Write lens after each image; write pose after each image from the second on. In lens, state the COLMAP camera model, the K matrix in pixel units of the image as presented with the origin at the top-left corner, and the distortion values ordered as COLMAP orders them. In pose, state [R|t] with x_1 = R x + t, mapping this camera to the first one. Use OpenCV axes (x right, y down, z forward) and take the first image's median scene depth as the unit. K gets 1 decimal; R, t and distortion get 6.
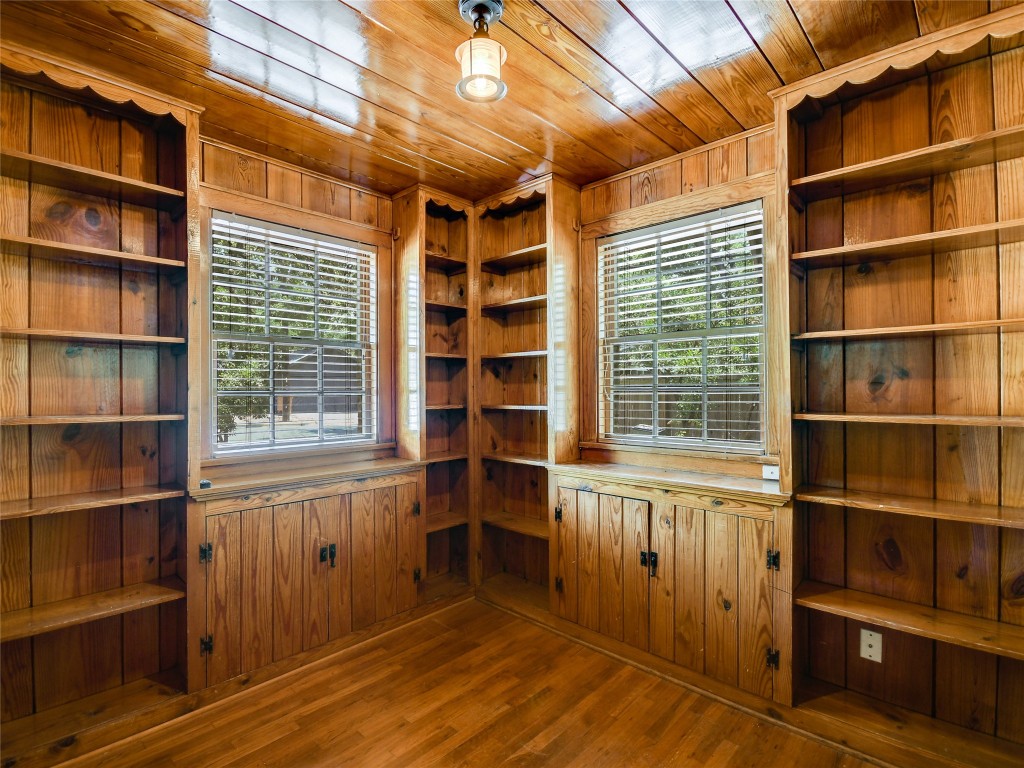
lens RADIAL K [[511.0, 0, 512.3], [0, 511.0, 386.2], [0, 0, 1]] dist [-0.021203, 0.000166]
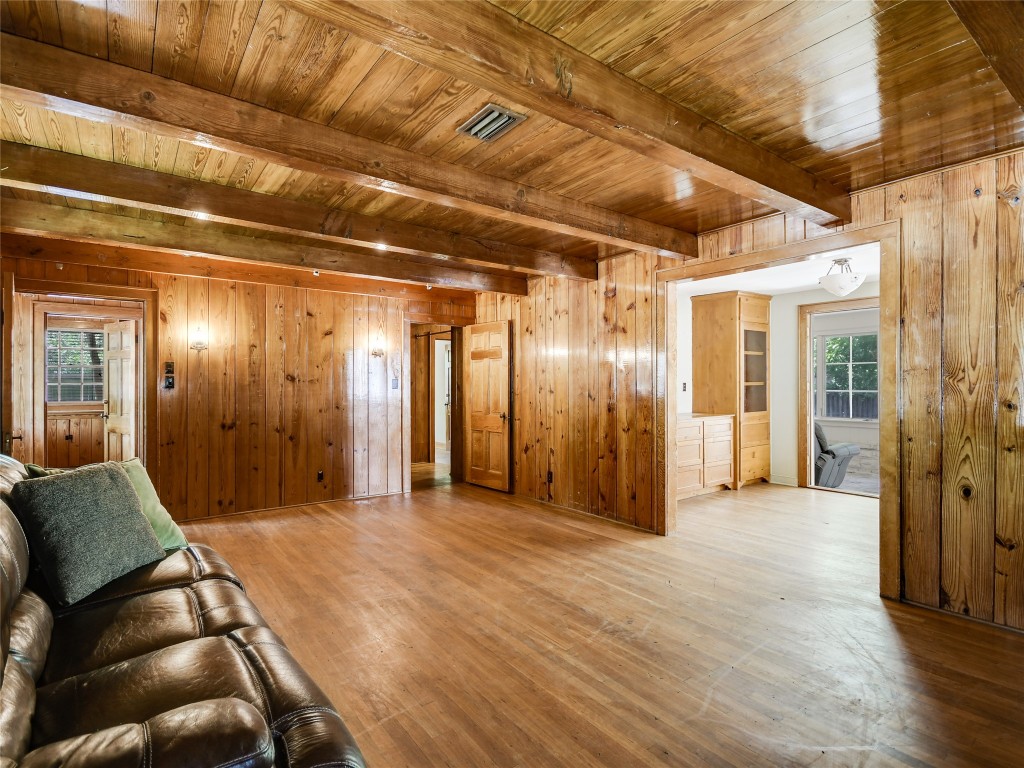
lens RADIAL K [[511.0, 0, 511.4], [0, 511.0, 385.1], [0, 0, 1]] dist [-0.021203, 0.000166]
pose [[0.167660, 0.002218, 0.985842, -2.389631], [-0.003774, 0.999992, -0.001608, 0.006542], [-0.985838, -0.003451, 0.167667, -2.277673]]
